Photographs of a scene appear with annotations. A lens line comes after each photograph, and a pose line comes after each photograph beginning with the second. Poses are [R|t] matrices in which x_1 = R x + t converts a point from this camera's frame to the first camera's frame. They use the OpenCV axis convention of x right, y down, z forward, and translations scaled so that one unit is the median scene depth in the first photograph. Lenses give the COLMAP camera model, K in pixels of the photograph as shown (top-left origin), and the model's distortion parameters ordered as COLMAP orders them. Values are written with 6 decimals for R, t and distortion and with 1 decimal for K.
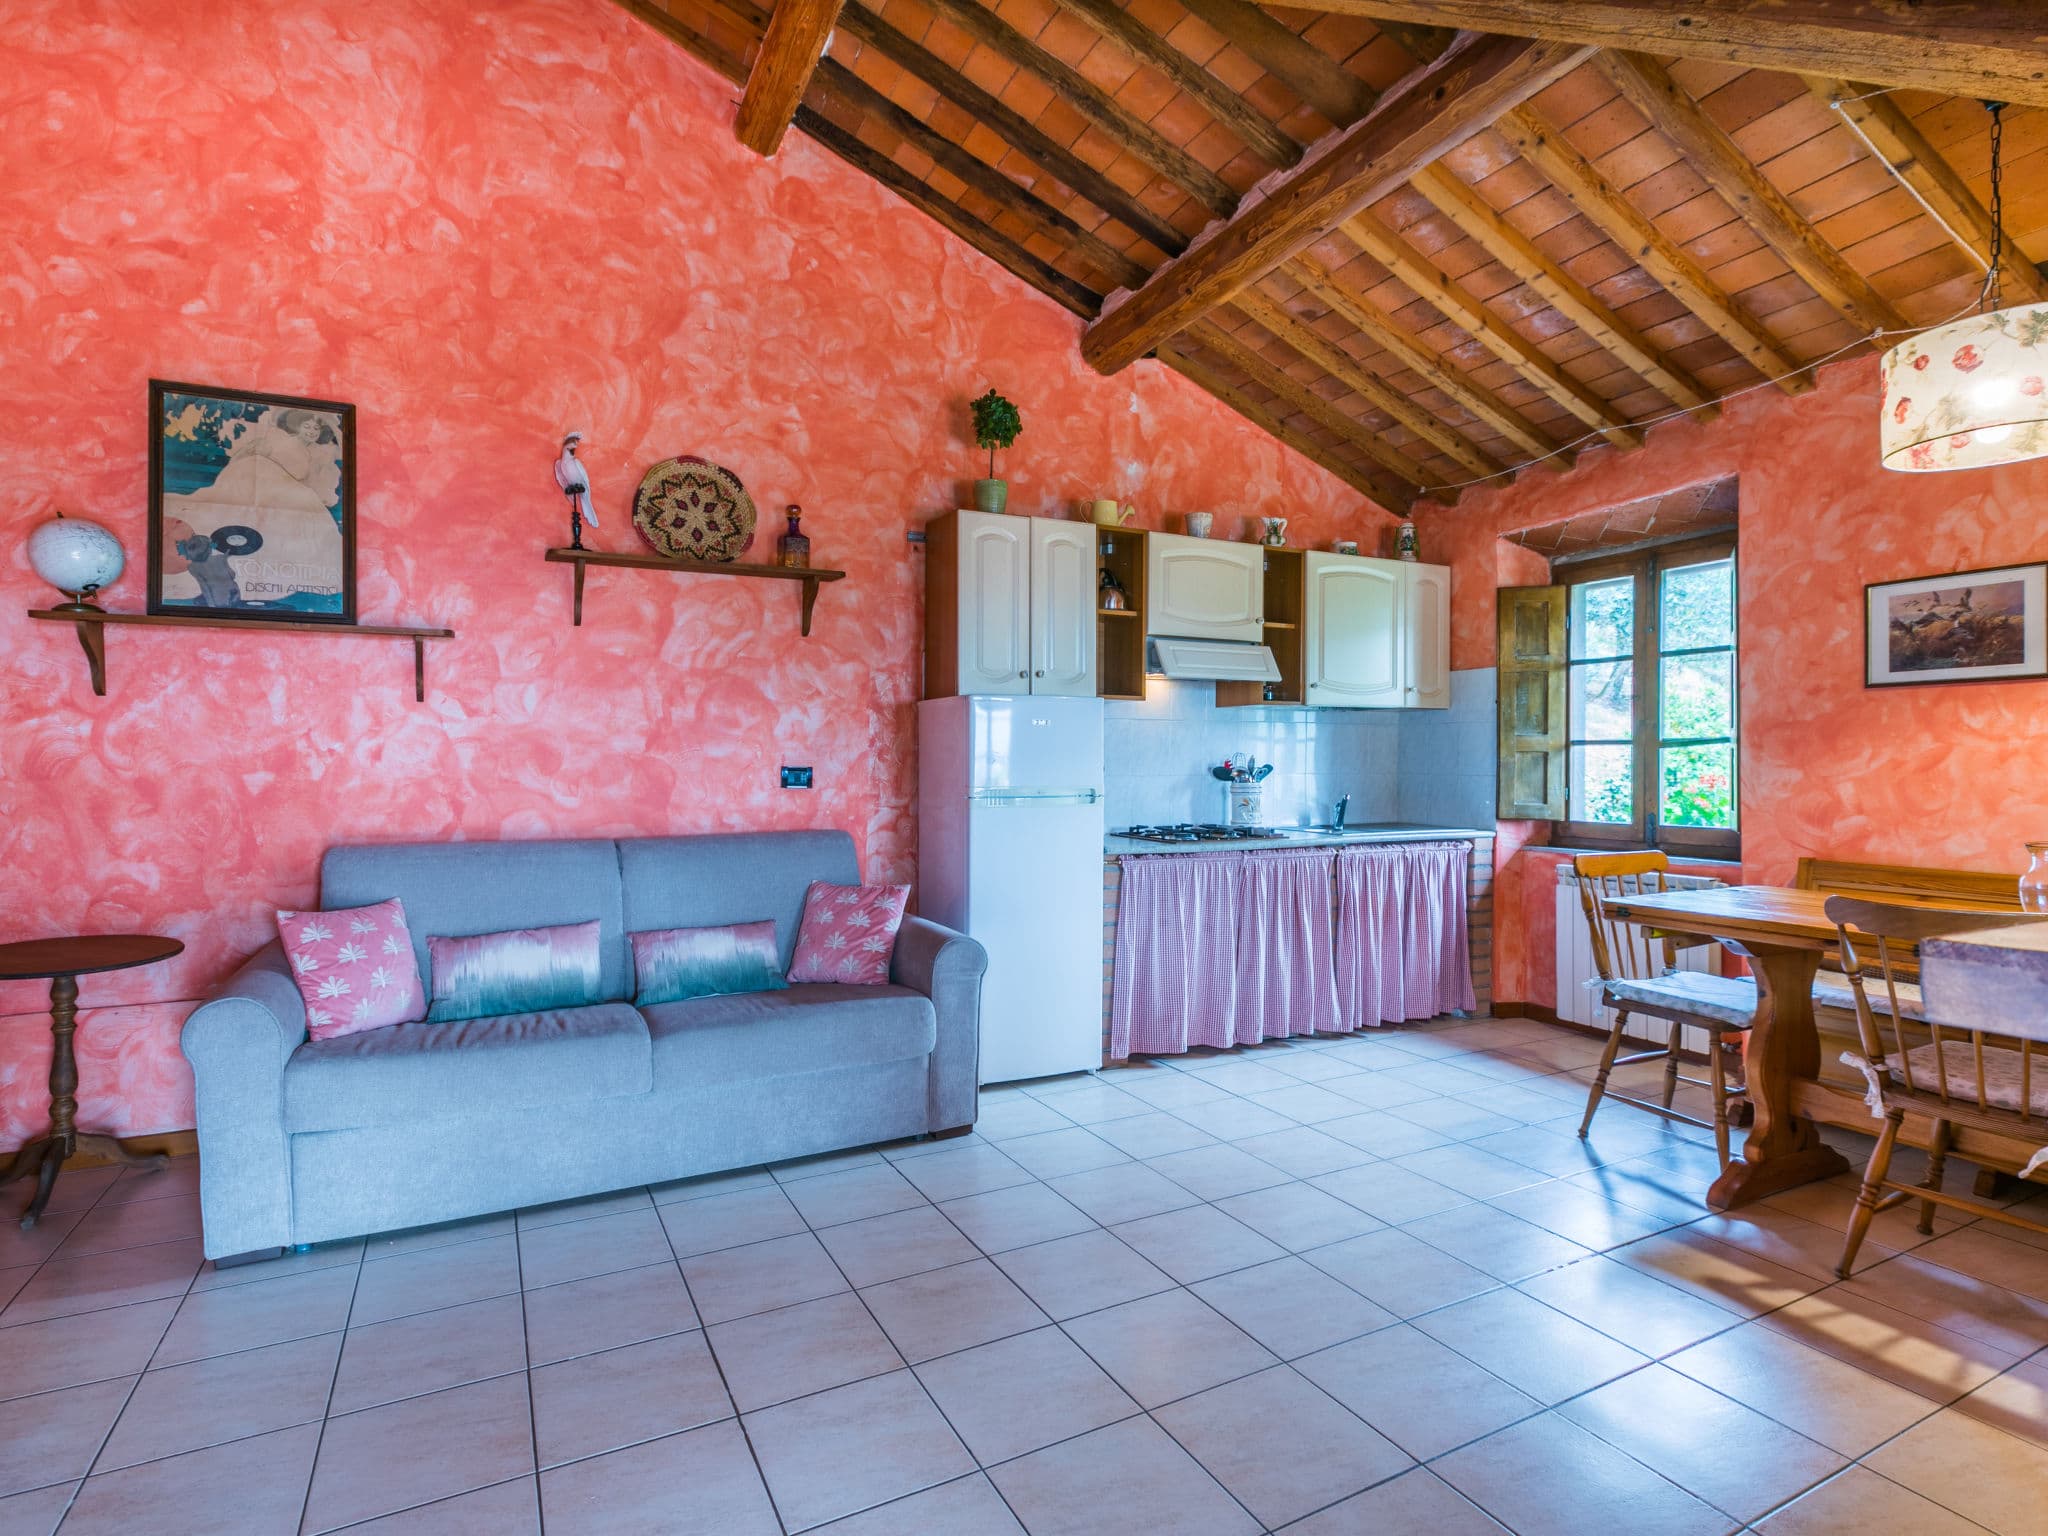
lens RADIAL K [[1046.9, 0, 1019.1], [0, 1046.9, 763.3], [0, 0, 1]] dist [0.006285, -0.002250]
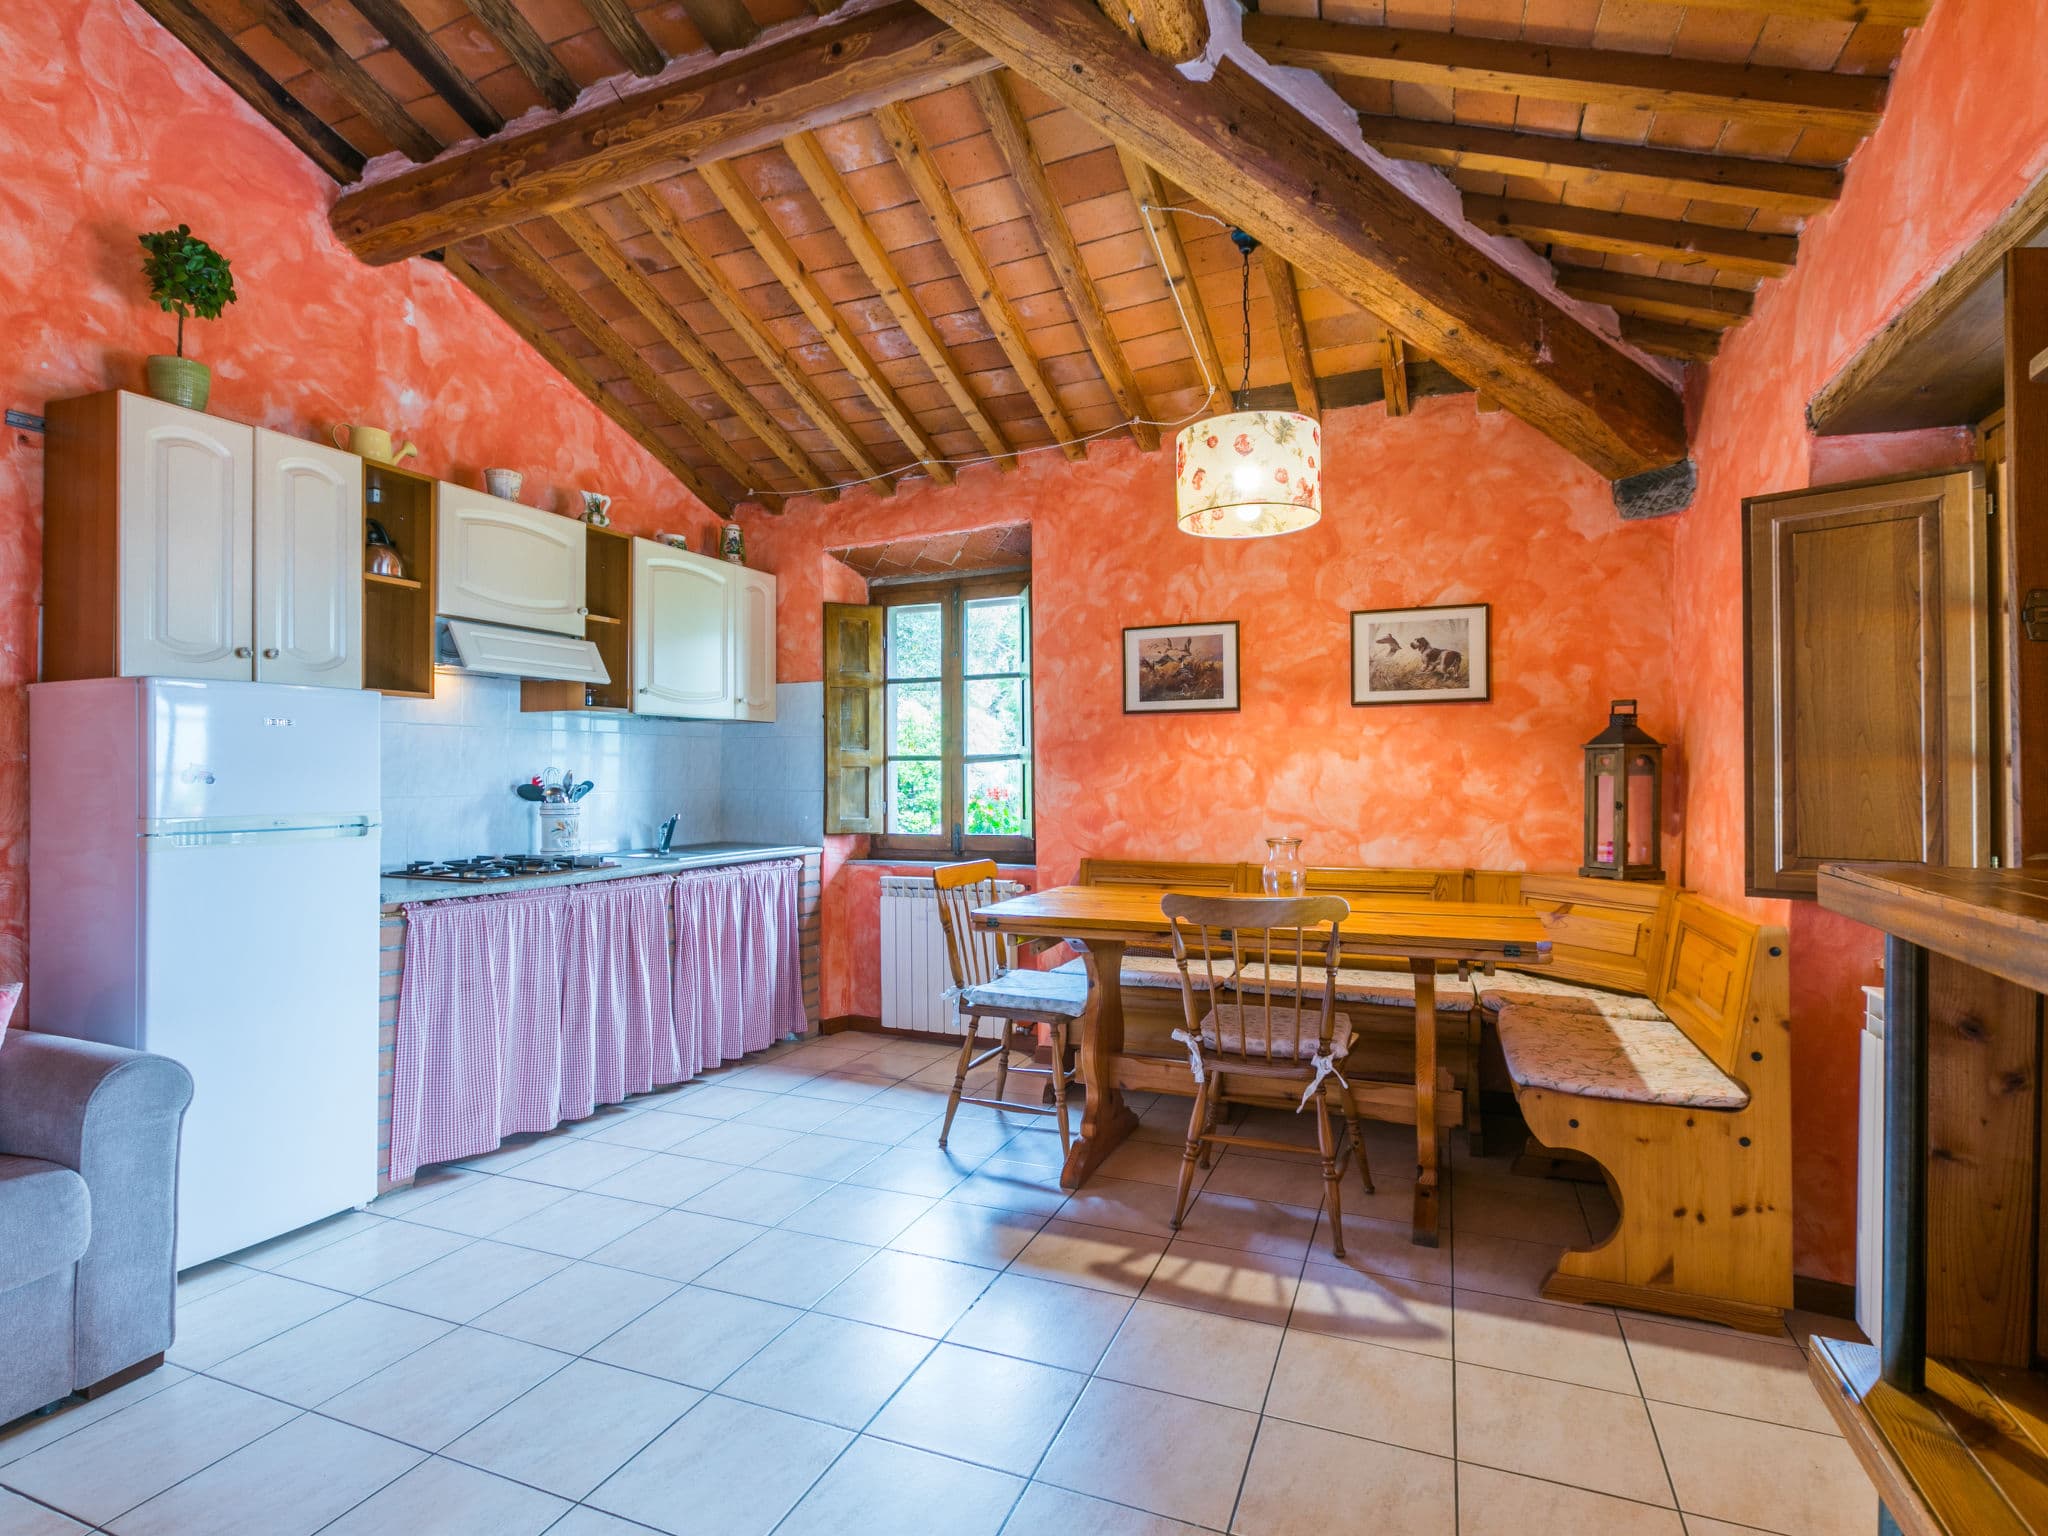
lens RADIAL K [[1046.9, 0, 1025.8], [0, 1046.9, 767.2], [0, 0, 1]] dist [0.006285, -0.002250]
pose [[0.766584, 0.002383, 0.642139, -0.044094], [0.004940, 0.999942, -0.009608, -0.000185], [-0.642124, 0.010538, 0.766528, 0.141739]]
